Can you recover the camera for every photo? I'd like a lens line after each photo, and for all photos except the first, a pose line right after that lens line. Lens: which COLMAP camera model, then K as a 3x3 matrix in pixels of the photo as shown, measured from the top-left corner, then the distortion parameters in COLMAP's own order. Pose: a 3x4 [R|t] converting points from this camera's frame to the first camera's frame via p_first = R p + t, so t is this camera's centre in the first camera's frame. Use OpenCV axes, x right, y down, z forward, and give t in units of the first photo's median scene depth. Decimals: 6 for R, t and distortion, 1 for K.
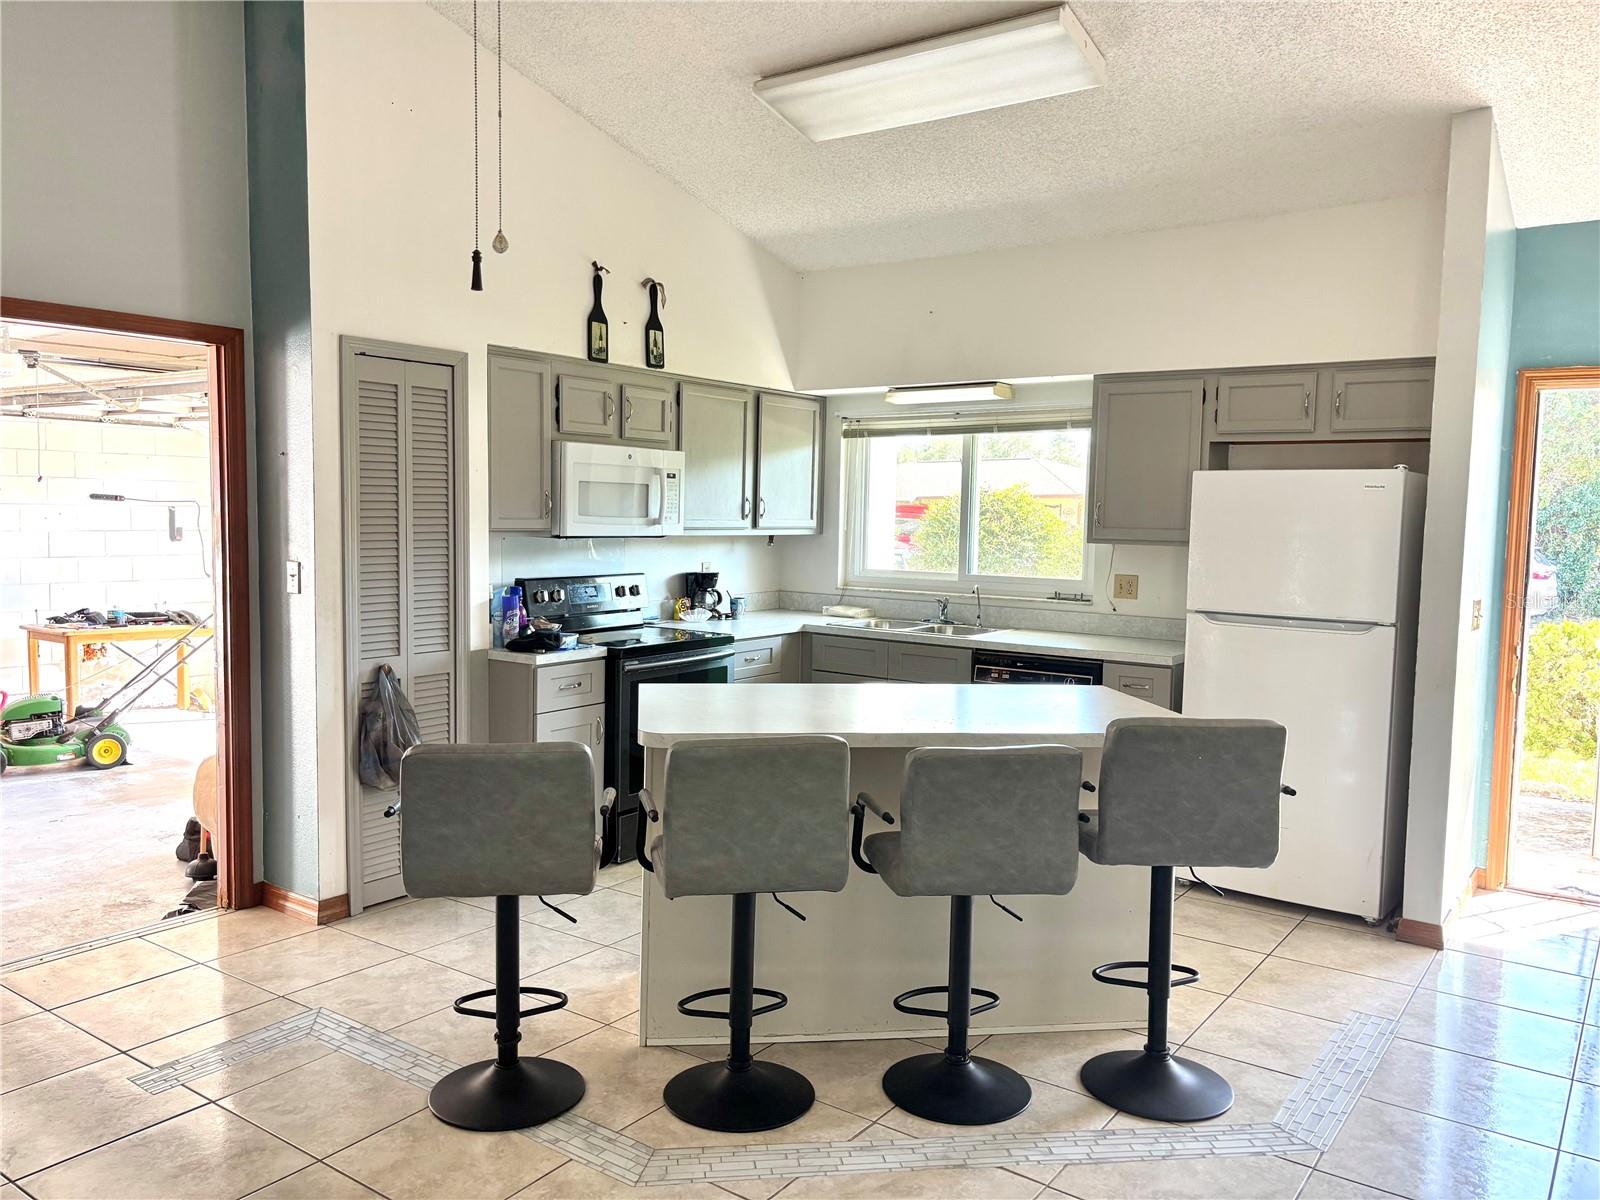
lens RADIAL K [[1206.4, 0, 796.4], [0, 1206.4, 606.6], [0, 0, 1]] dist [0.049195, -0.013858]
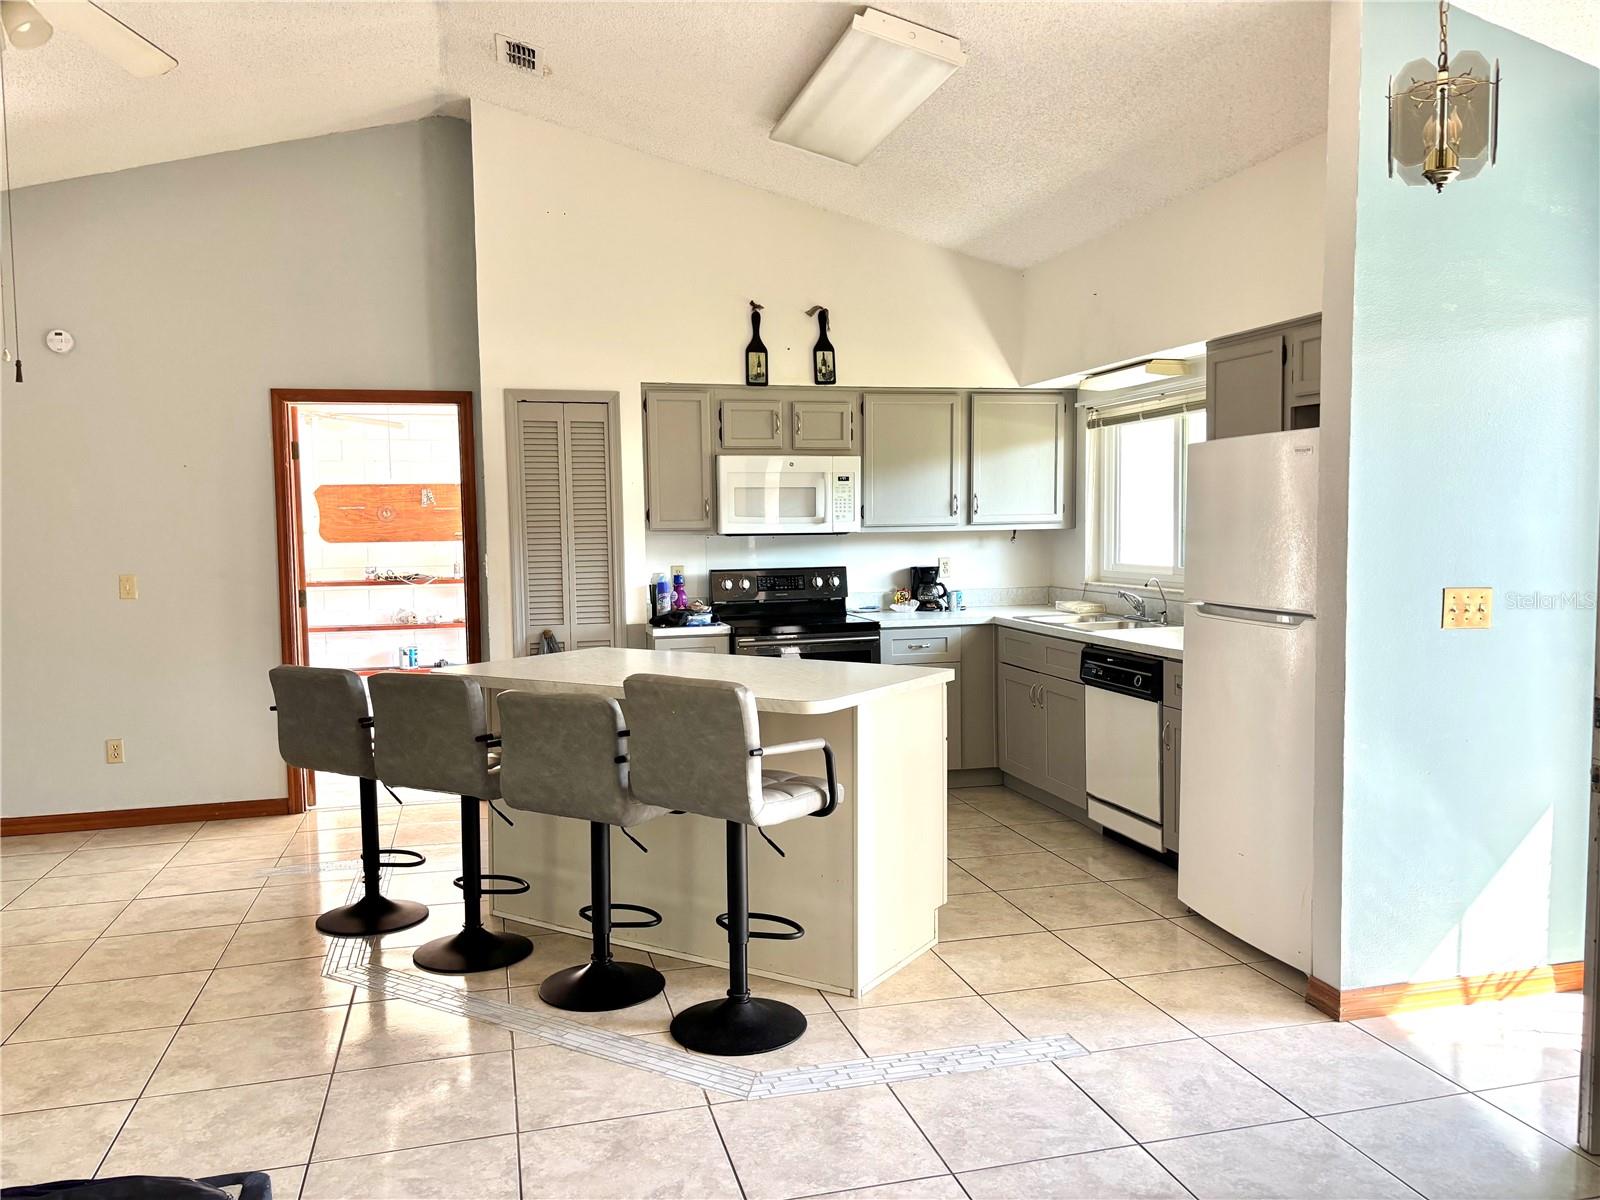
lens RADIAL K [[1206.4, 0, 793.0], [0, 1206.4, 597.5], [0, 0, 1]] dist [0.049195, -0.013858]
pose [[0.772190, 0.009989, -0.635313, 0.591601], [-0.022632, 0.999674, -0.011790, 0.016363], [0.634989, 0.023483, 0.772164, 0.116060]]
